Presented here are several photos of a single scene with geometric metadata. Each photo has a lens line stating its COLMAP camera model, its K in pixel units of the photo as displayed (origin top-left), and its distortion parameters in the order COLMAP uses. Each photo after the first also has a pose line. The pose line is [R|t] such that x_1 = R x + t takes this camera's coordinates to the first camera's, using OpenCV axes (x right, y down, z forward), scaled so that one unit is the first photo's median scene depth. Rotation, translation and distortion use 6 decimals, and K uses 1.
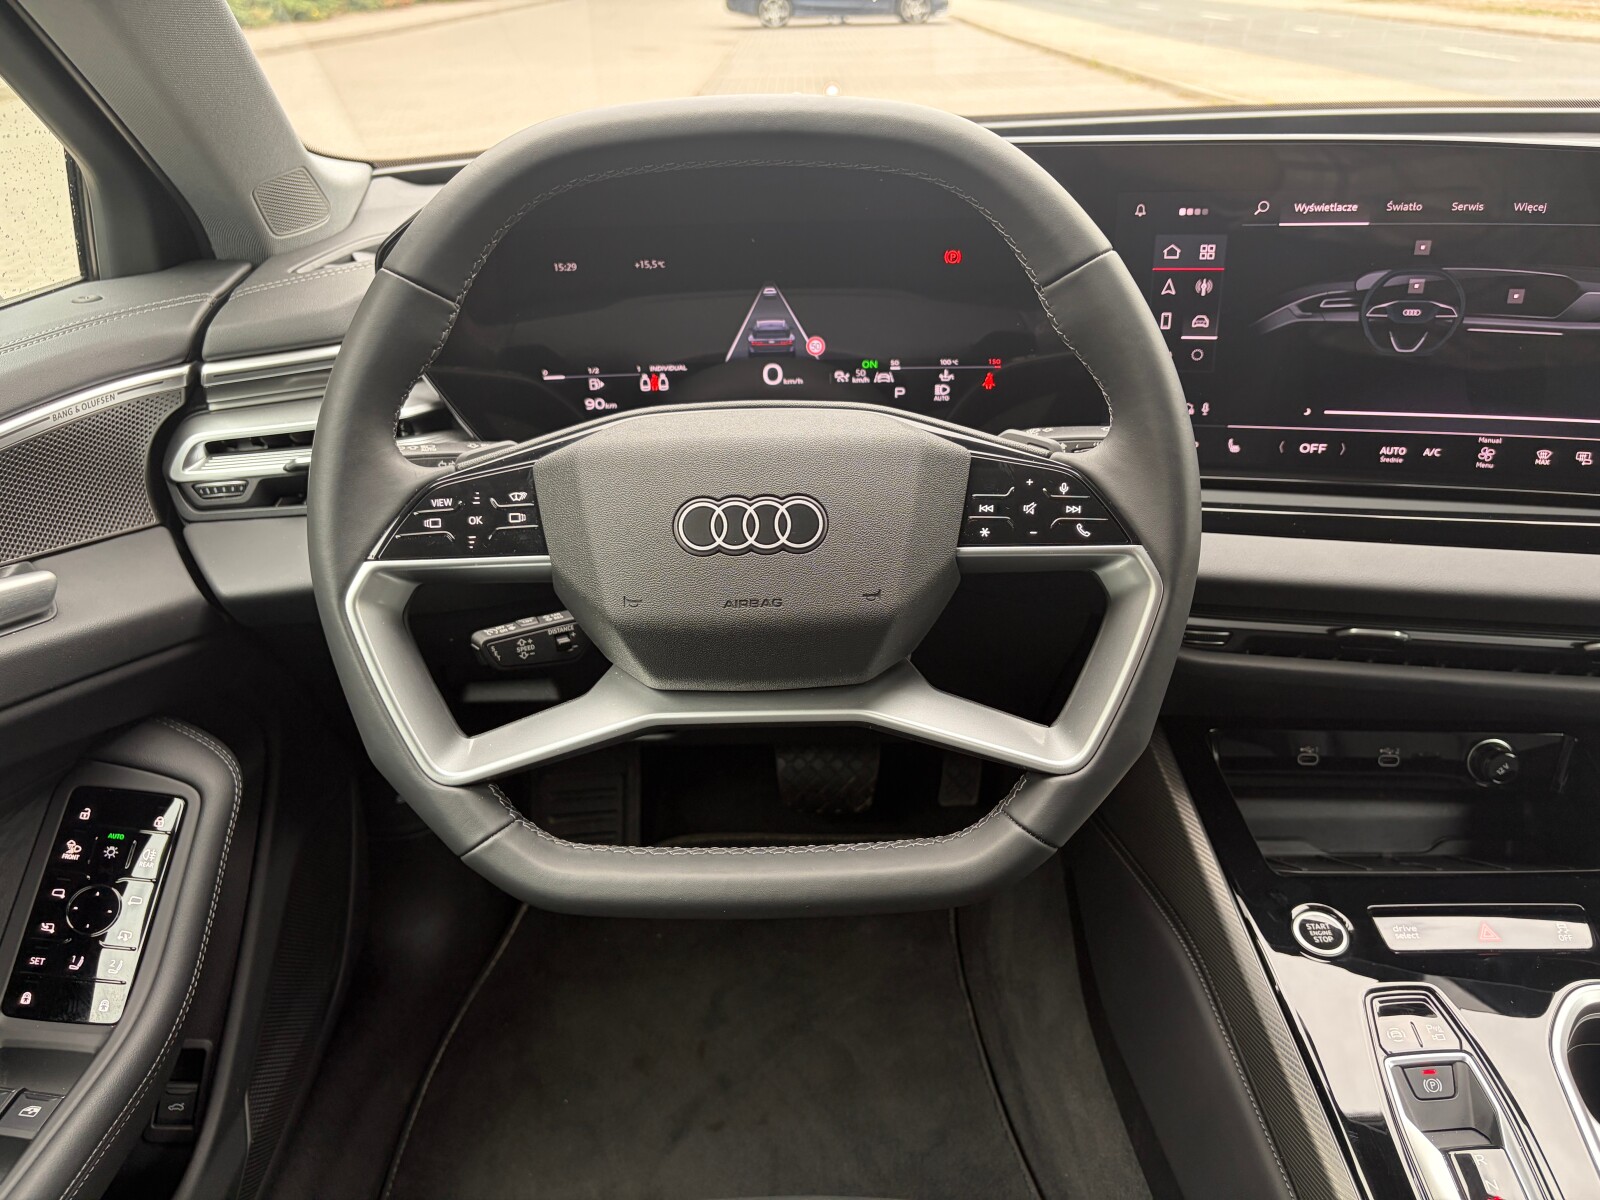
lens RADIAL K [[1222.1, 0, 795.9], [0, 1222.1, 597.4], [0, 0, 1]] dist [0.041024, -0.041292]
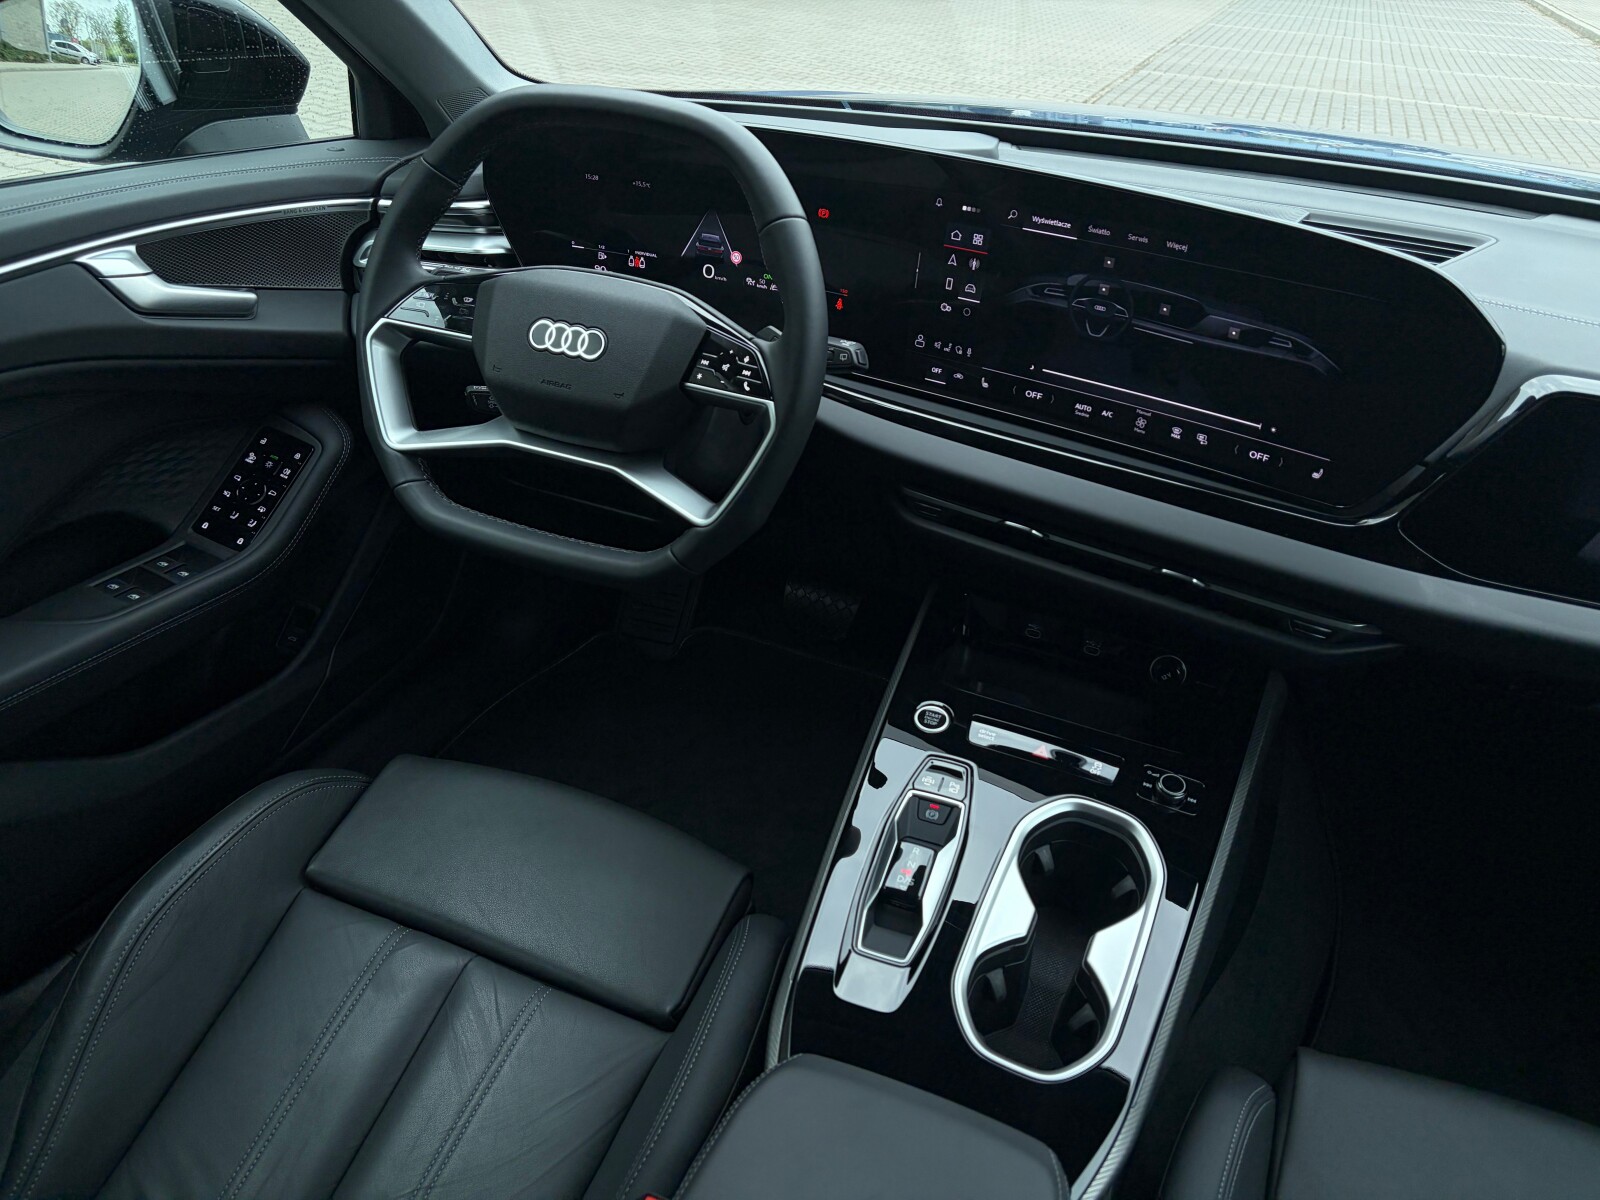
lens RADIAL K [[1212.5, 0, 797.9], [0, 1212.5, 590.2], [0, 0, 1]] dist [0.047004, -0.061689]
pose [[0.920980, 0.260623, -0.289607, 0.667162], [-0.246338, 0.965413, 0.085414, 0.043207], [0.301851, -0.007323, 0.953327, -0.419541]]
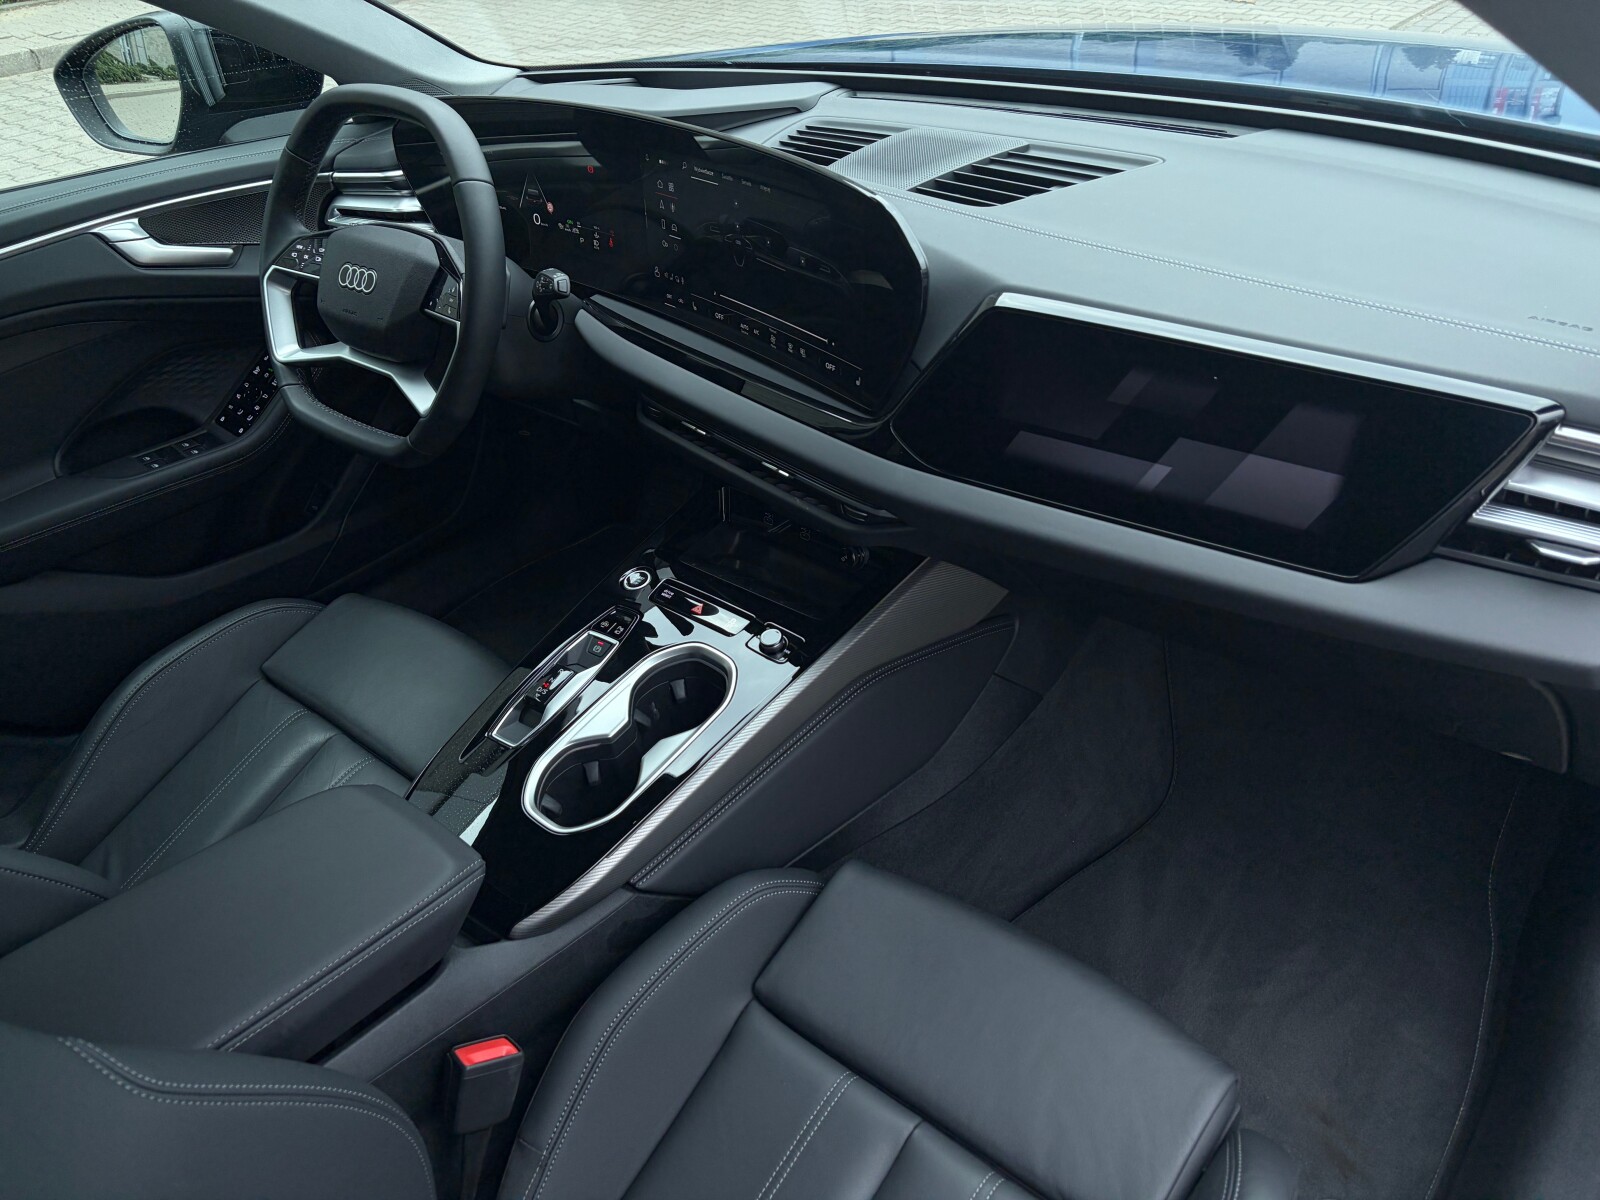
lens RADIAL K [[1211.4, 0, 805.7], [0, 1211.4, 598.3], [0, 0, 1]] dist [0.054682, -0.052086]
pose [[0.765642, 0.329674, -0.552365, 1.648301], [-0.242656, 0.943269, 0.226633, -0.171730], [0.595743, -0.039485, 0.802204, -0.297293]]
